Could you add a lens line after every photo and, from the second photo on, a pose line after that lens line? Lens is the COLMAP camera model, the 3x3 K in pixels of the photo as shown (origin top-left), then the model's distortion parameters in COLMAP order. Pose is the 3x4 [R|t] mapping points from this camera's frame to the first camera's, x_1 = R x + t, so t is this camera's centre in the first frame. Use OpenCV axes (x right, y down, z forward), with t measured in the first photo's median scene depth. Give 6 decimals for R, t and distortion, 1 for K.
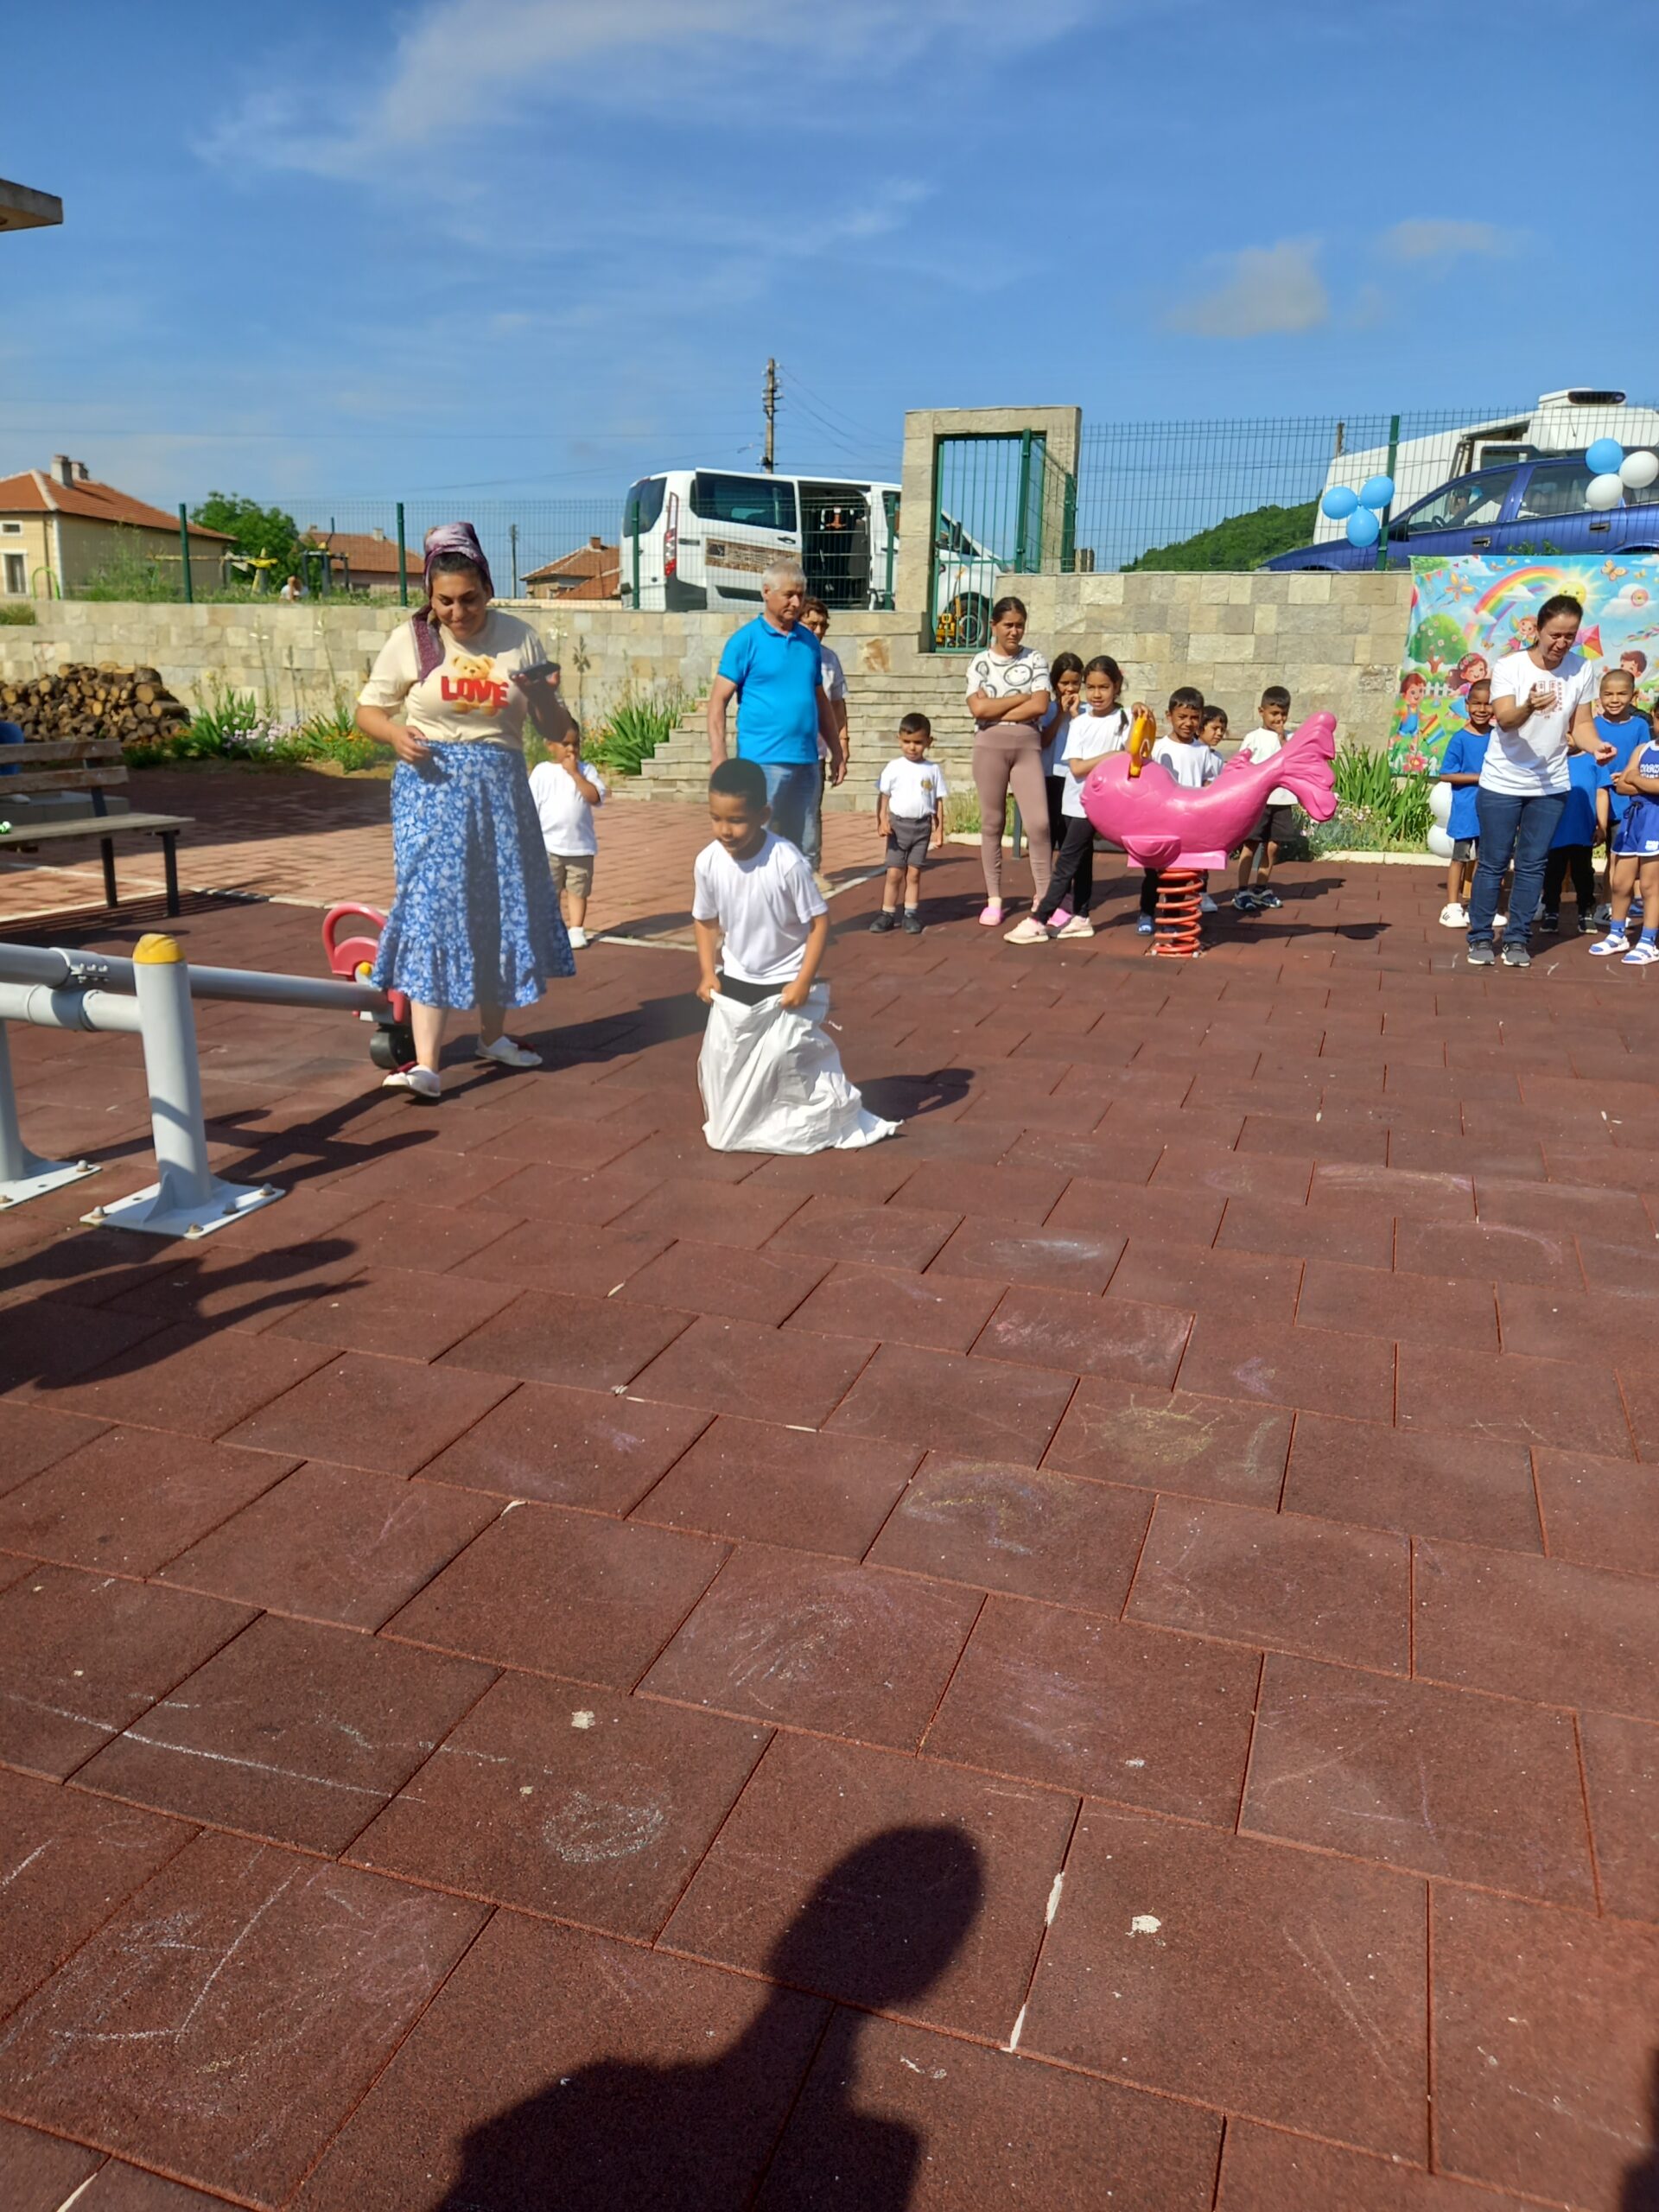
lens RADIAL K [[1641.7, 0, 822.0], [0, 1641.7, 1116.4], [0, 0, 1]] dist [0.075779, -0.098017]
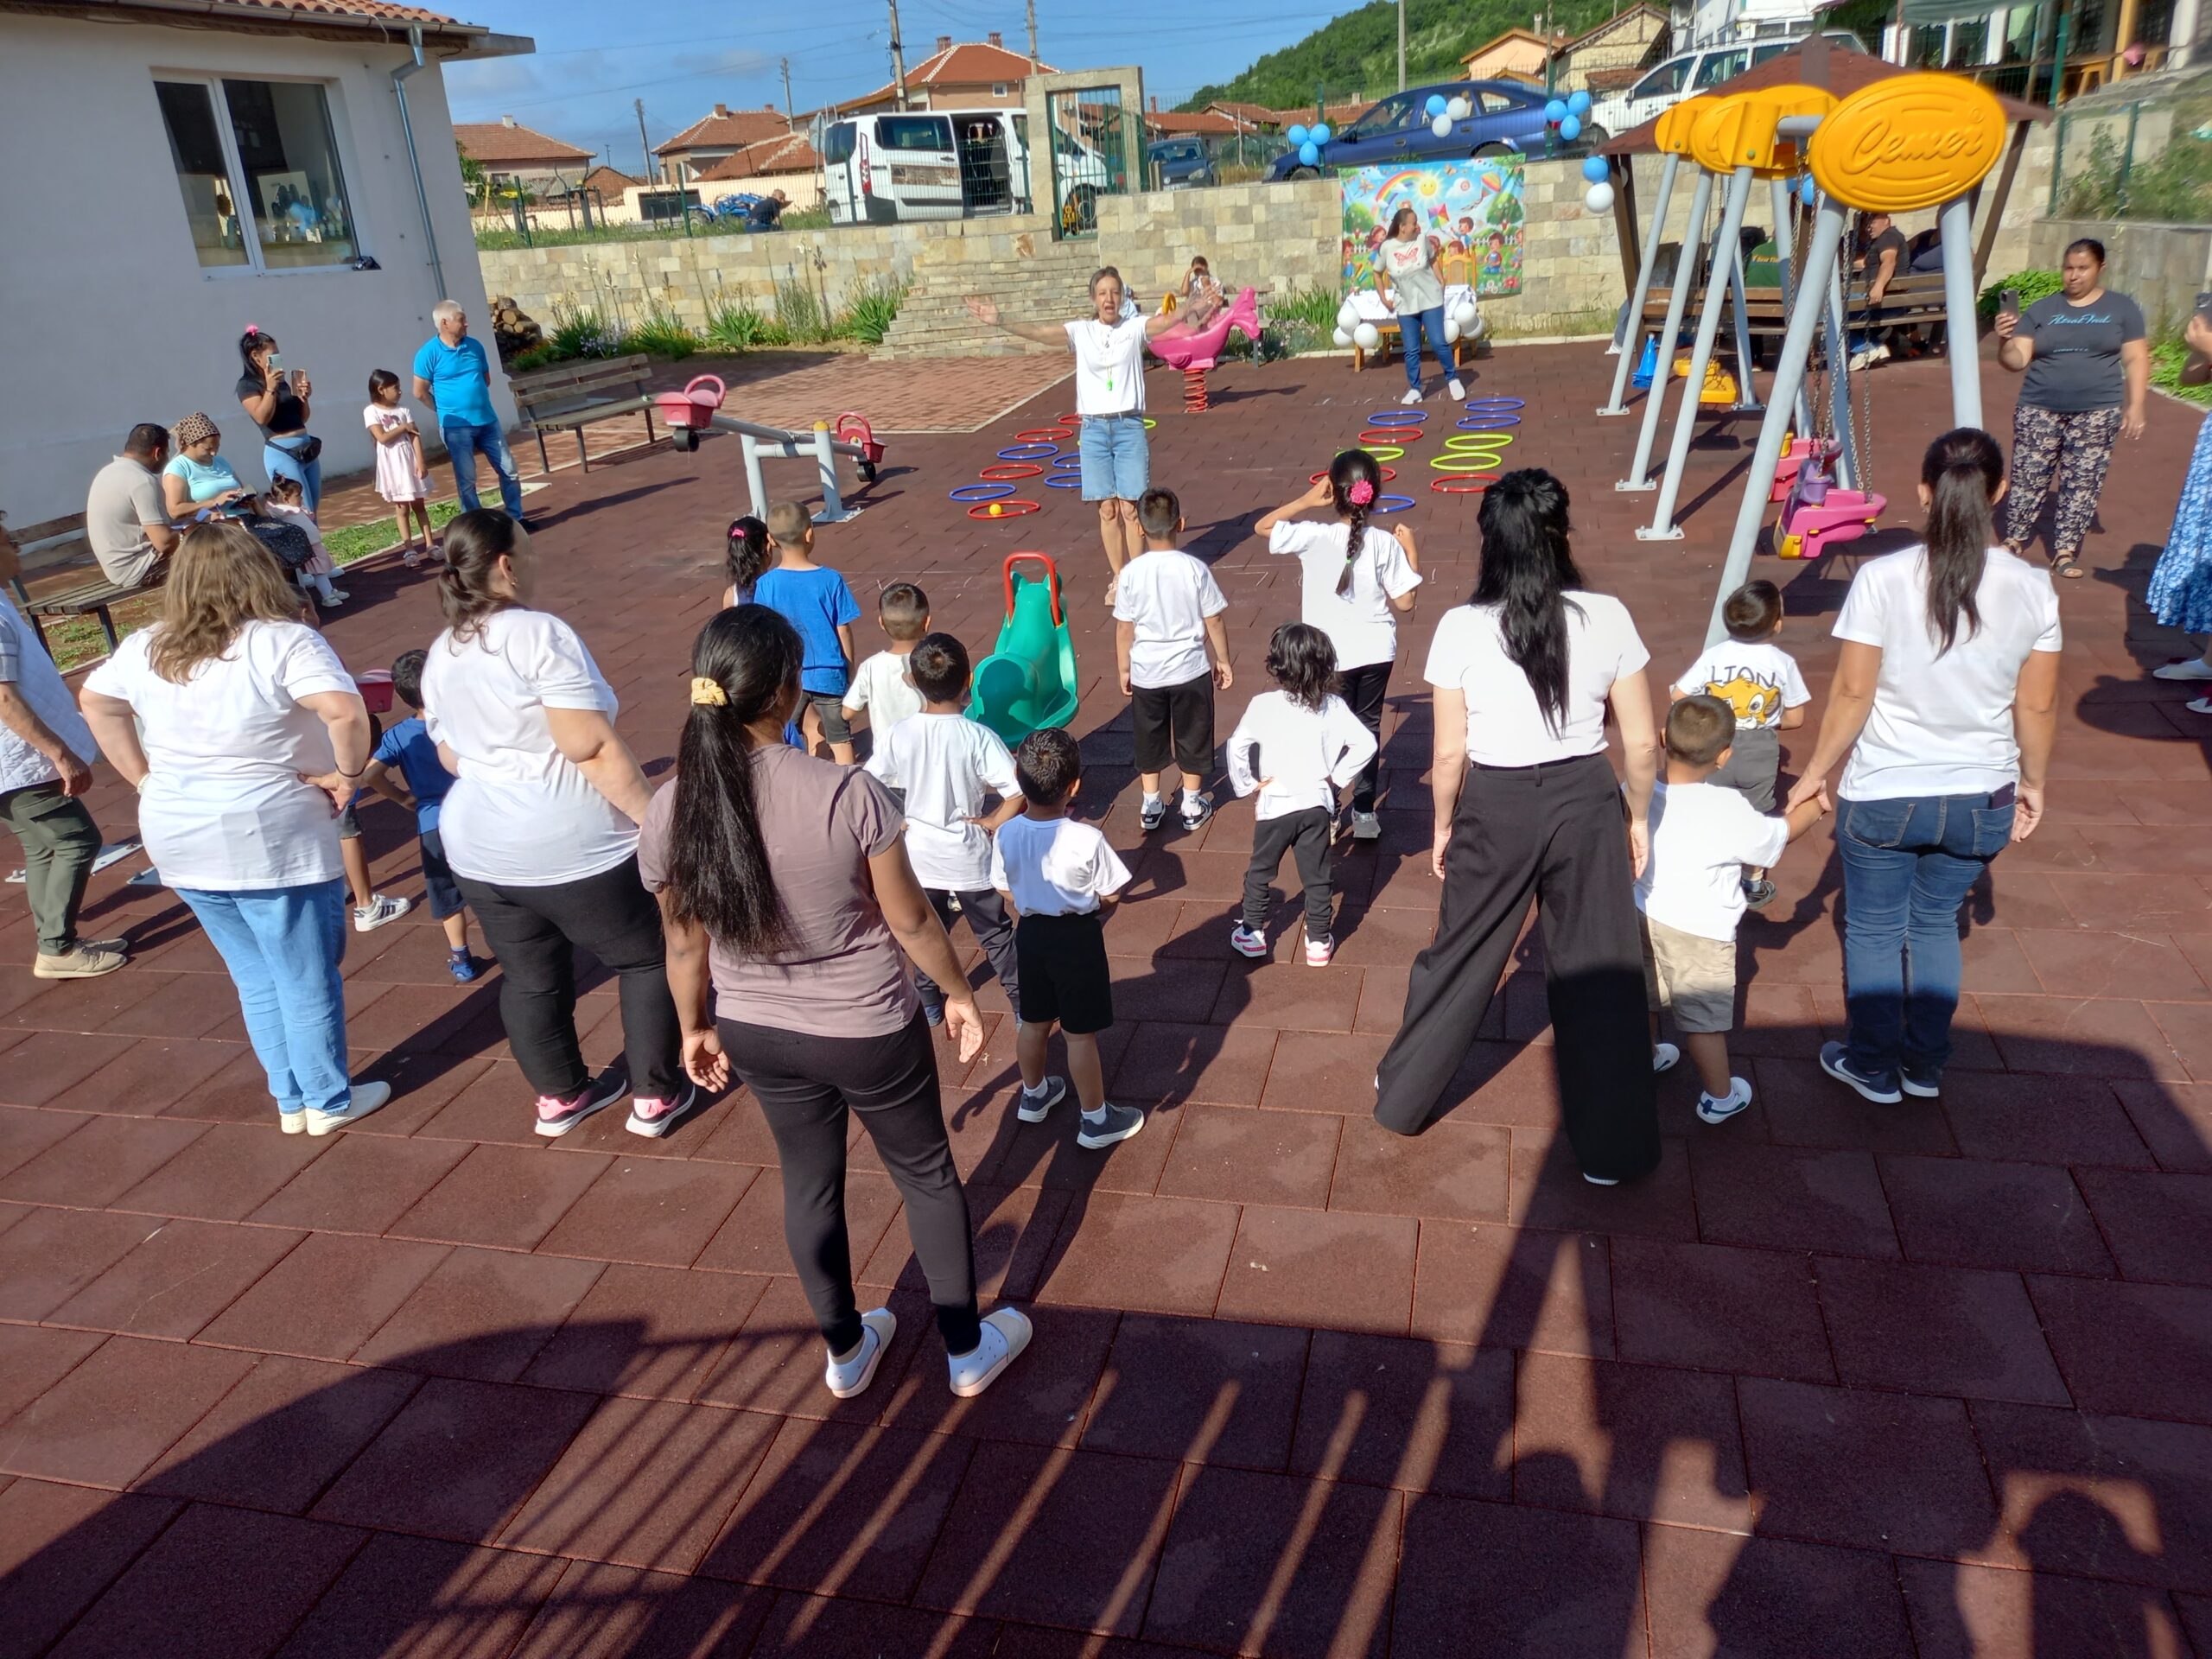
lens RADIAL K [[1622.5, 0, 1120.2], [0, 1622.5, 809.3], [0, 0, 1]] dist [0.063163, -0.074533]
pose [[0.991526, -0.113513, 0.063172, -0.040767], [0.107196, 0.989619, 0.095723, 0.116711], [-0.073382, -0.088141, 0.993401, -0.654591]]
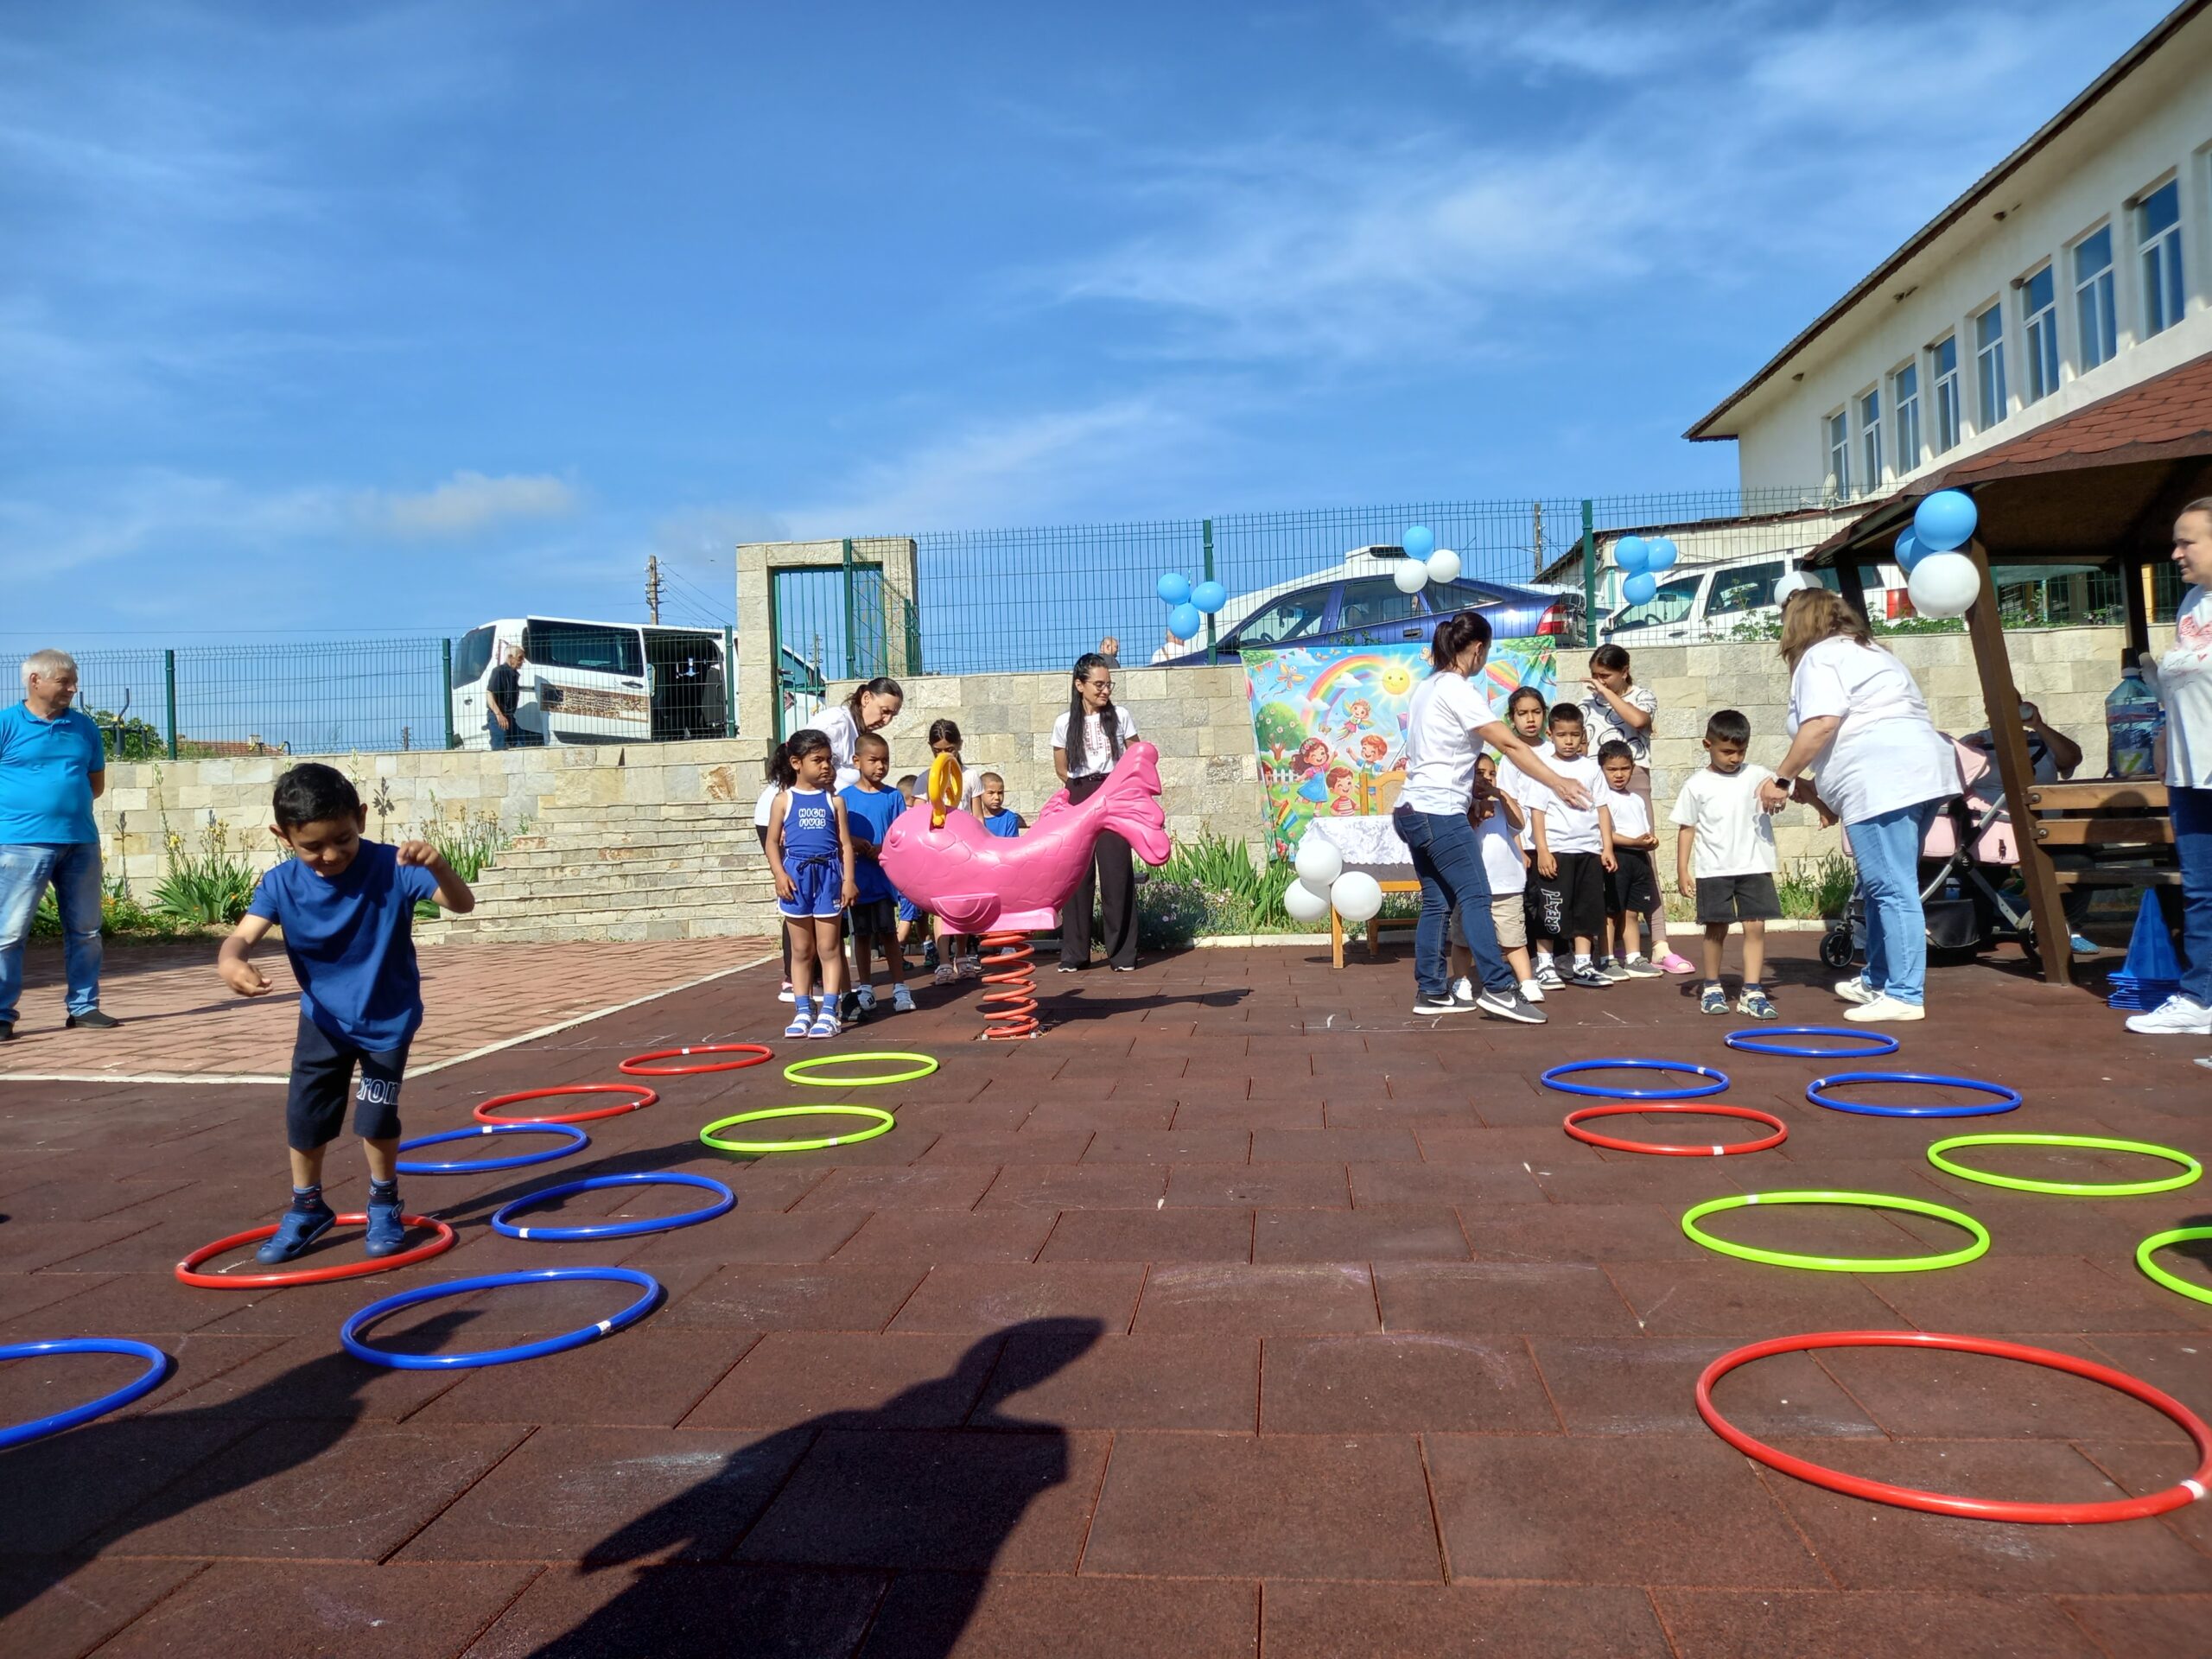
lens RADIAL K [[1612.1, 0, 1109.3], [0, 1612.1, 832.4], [0, 0, 1]] dist [0.066429, -0.073373]
pose [[0.974029, -0.046638, 0.221570, 0.055197], [0.104902, 0.960150, -0.259053, 0.010085], [-0.200658, 0.275568, 0.940106, 0.128404]]
